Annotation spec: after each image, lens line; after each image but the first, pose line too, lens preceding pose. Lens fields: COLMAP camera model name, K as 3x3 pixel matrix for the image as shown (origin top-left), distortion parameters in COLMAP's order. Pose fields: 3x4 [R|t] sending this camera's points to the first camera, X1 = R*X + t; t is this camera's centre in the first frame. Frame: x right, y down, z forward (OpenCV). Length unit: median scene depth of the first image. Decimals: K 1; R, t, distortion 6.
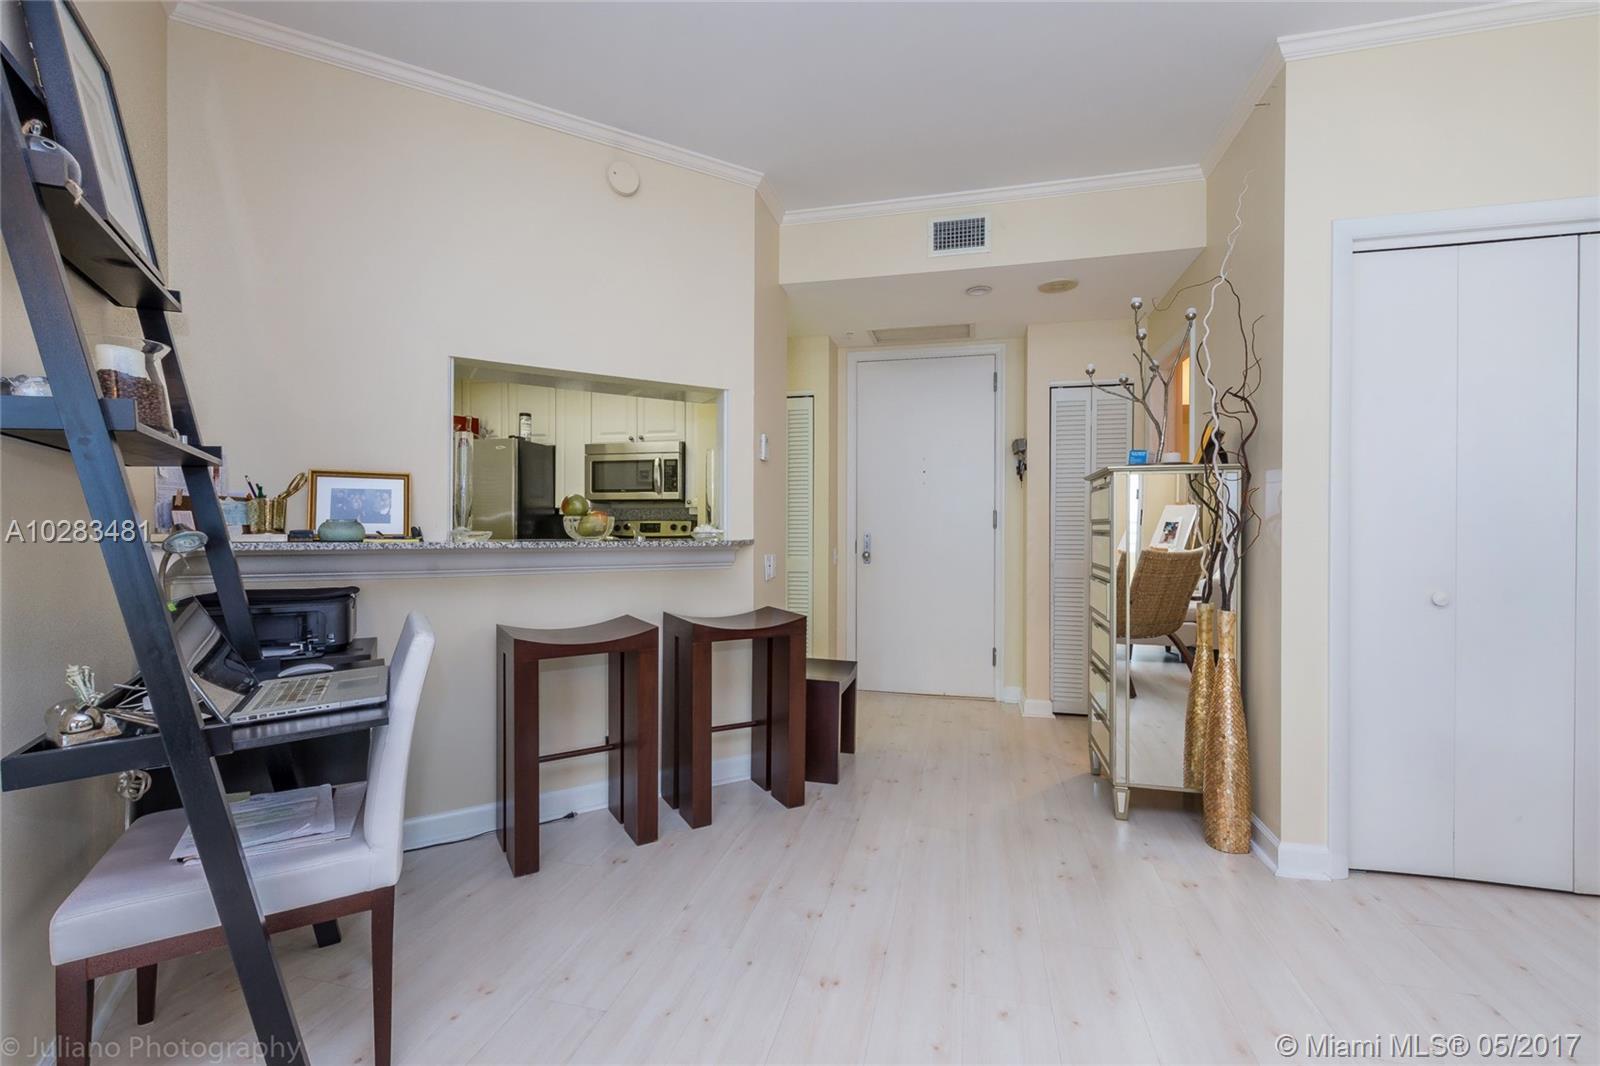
lens RADIAL K [[698.1, 0, 795.1], [0, 698.1, 530.3], [0, 0, 1]] dist [0.002511, -0.001066]
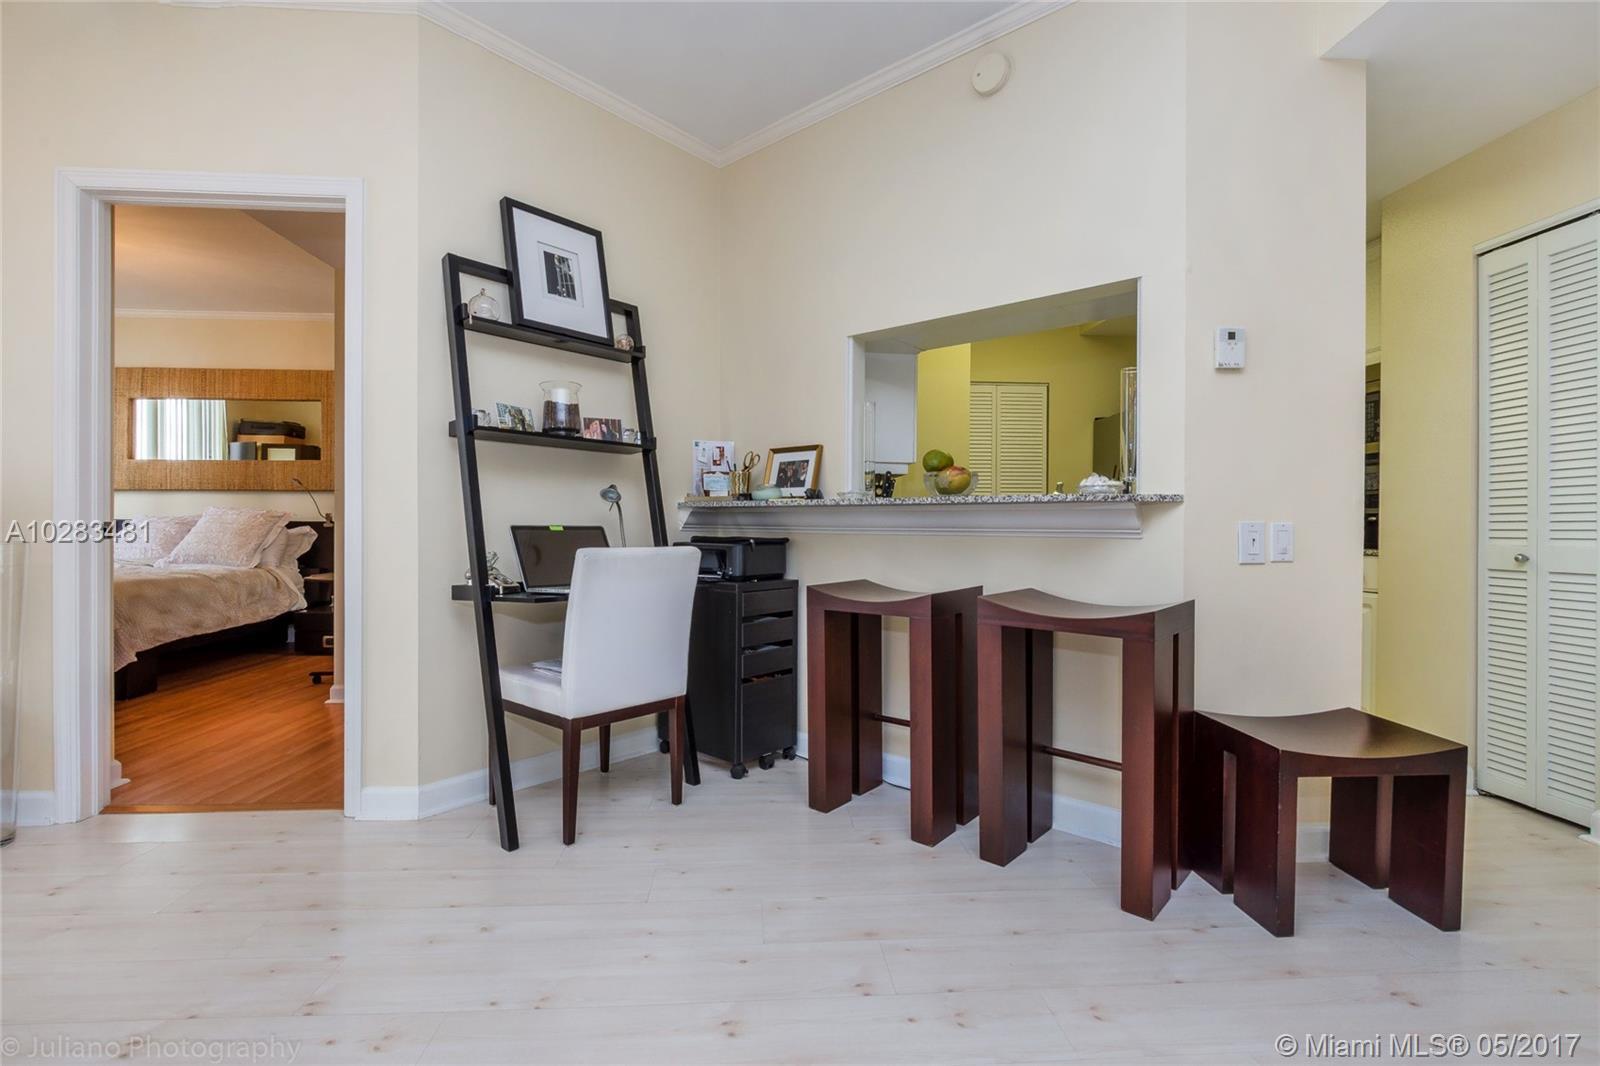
lens RADIAL K [[733.0, 0, 798.9], [0, 733.0, 527.2], [0, 0, 1]] dist [-0.000379, 0.000031]
pose [[0.294097, 0.003199, -0.955770, 0.481303], [-0.004420, 0.999988, 0.001988, 0.042927], [0.955765, 0.003640, 0.294107, 0.460388]]
